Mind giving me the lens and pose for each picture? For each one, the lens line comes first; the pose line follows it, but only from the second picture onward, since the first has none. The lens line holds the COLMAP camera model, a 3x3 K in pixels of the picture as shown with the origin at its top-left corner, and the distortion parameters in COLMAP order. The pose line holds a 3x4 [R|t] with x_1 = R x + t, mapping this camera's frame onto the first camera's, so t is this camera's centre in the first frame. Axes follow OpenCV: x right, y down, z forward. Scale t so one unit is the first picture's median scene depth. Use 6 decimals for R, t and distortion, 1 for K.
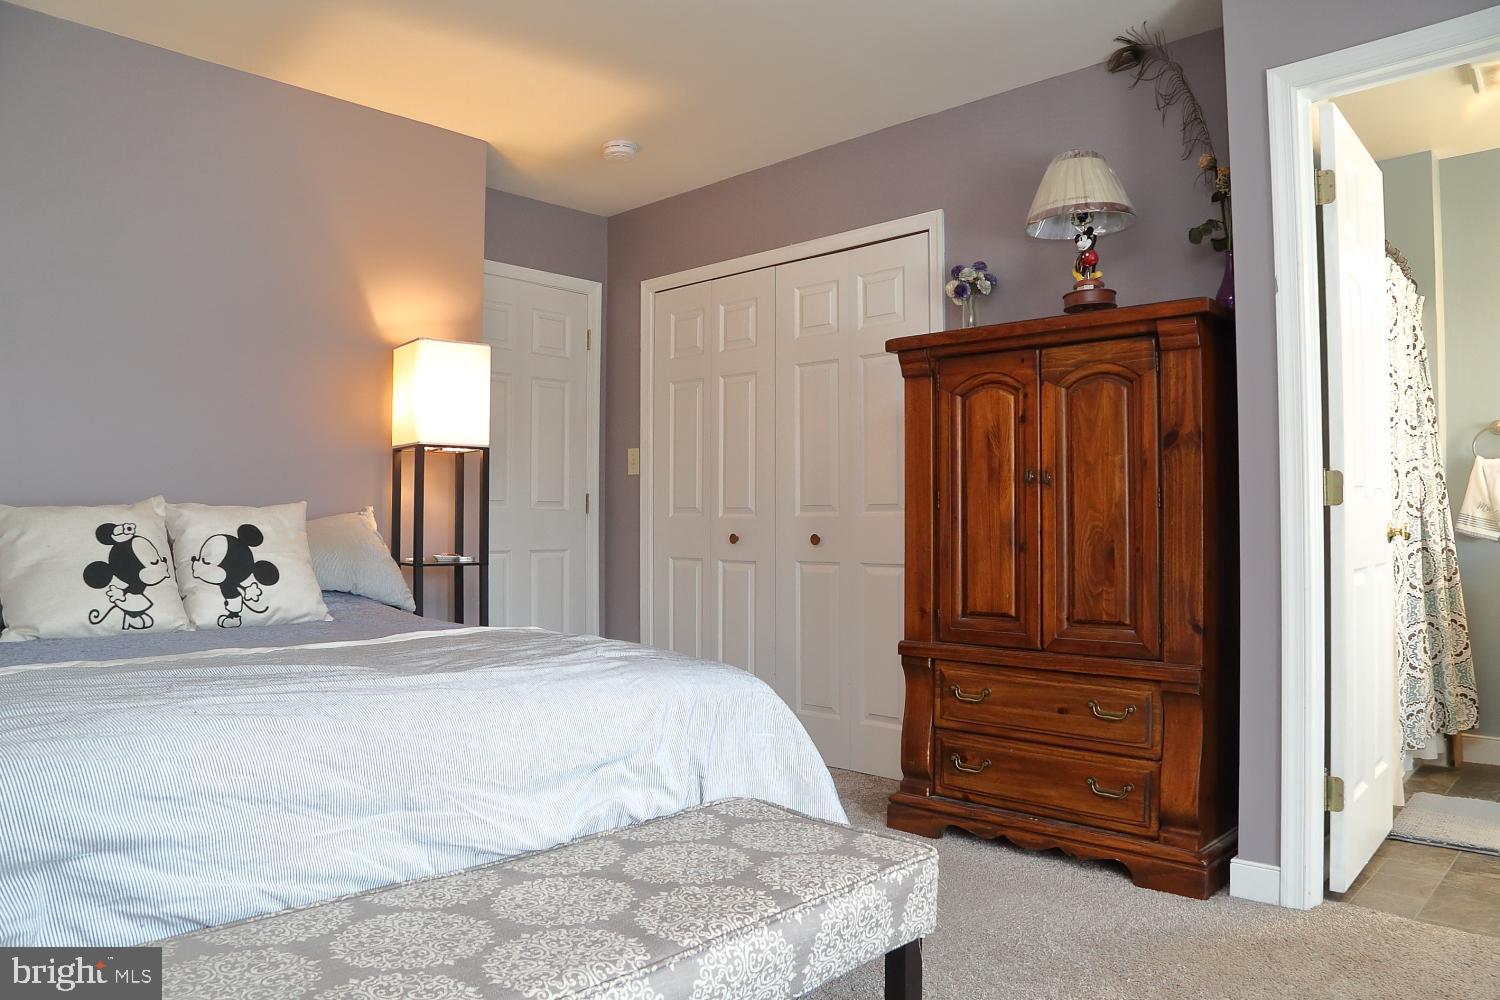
lens RADIAL K [[1007.3, 0, 750.0], [0, 1007.3, 500.0], [0, 0, 1]] dist [-0.123631, 0.069293]
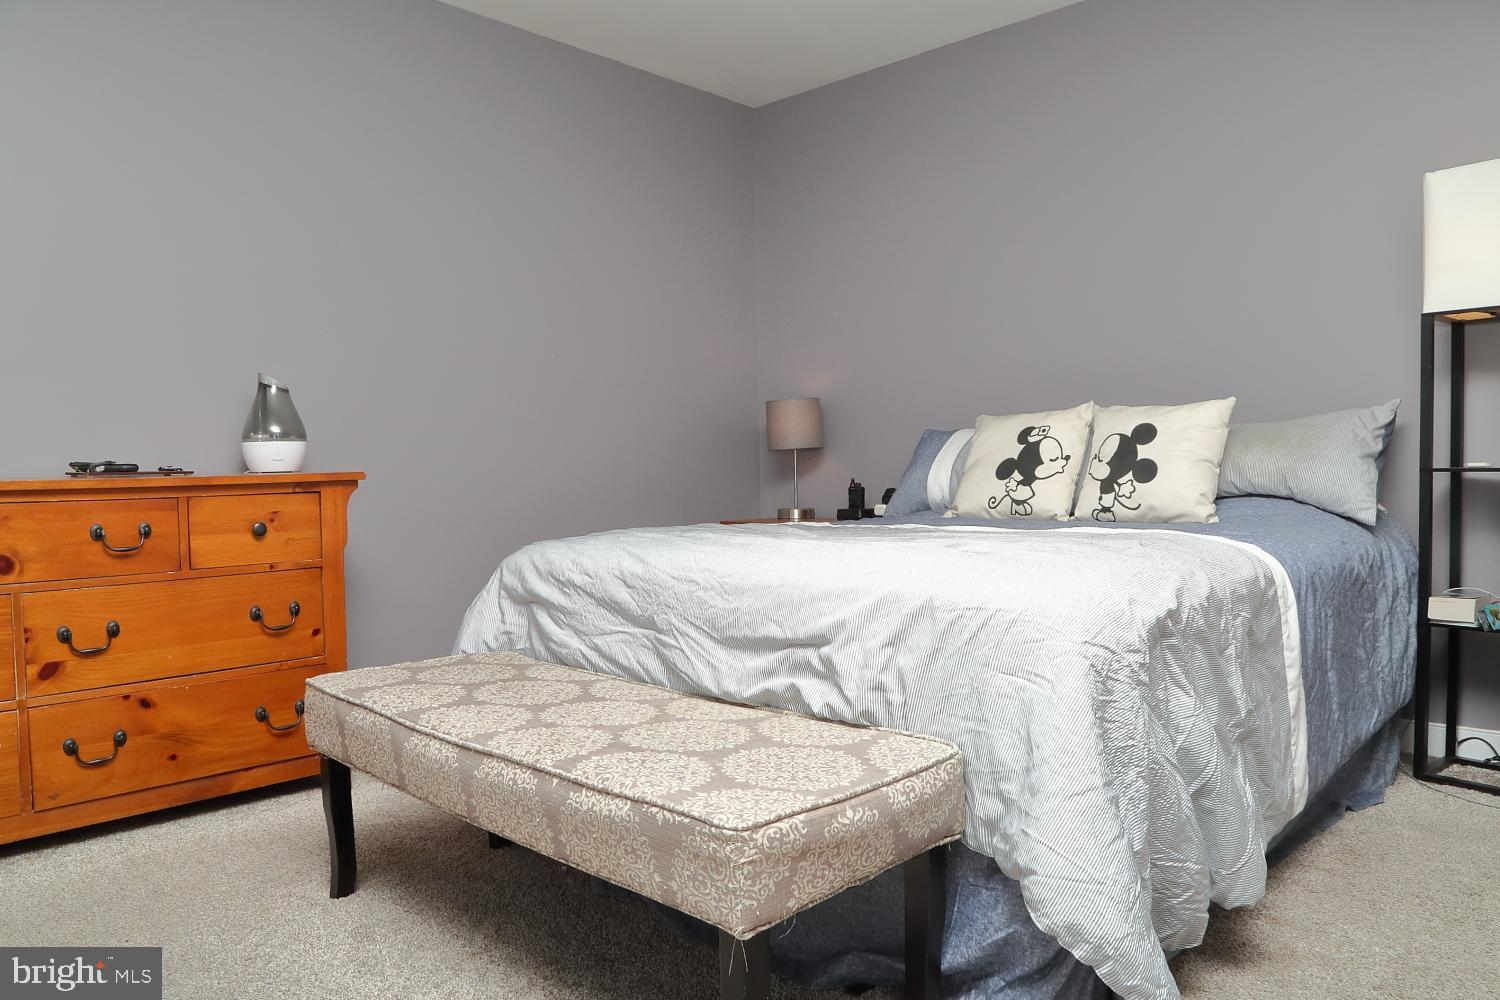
lens RADIAL K [[1007.3, 0, 750.0], [0, 1007.3, 500.0], [0, 0, 1]] dist [-0.123631, 0.069293]
pose [[0.047792, 0.034676, -0.998255, 0.553106], [0.039820, 0.998537, 0.036592, 0.056572], [0.998063, -0.041499, 0.046341, 0.606763]]
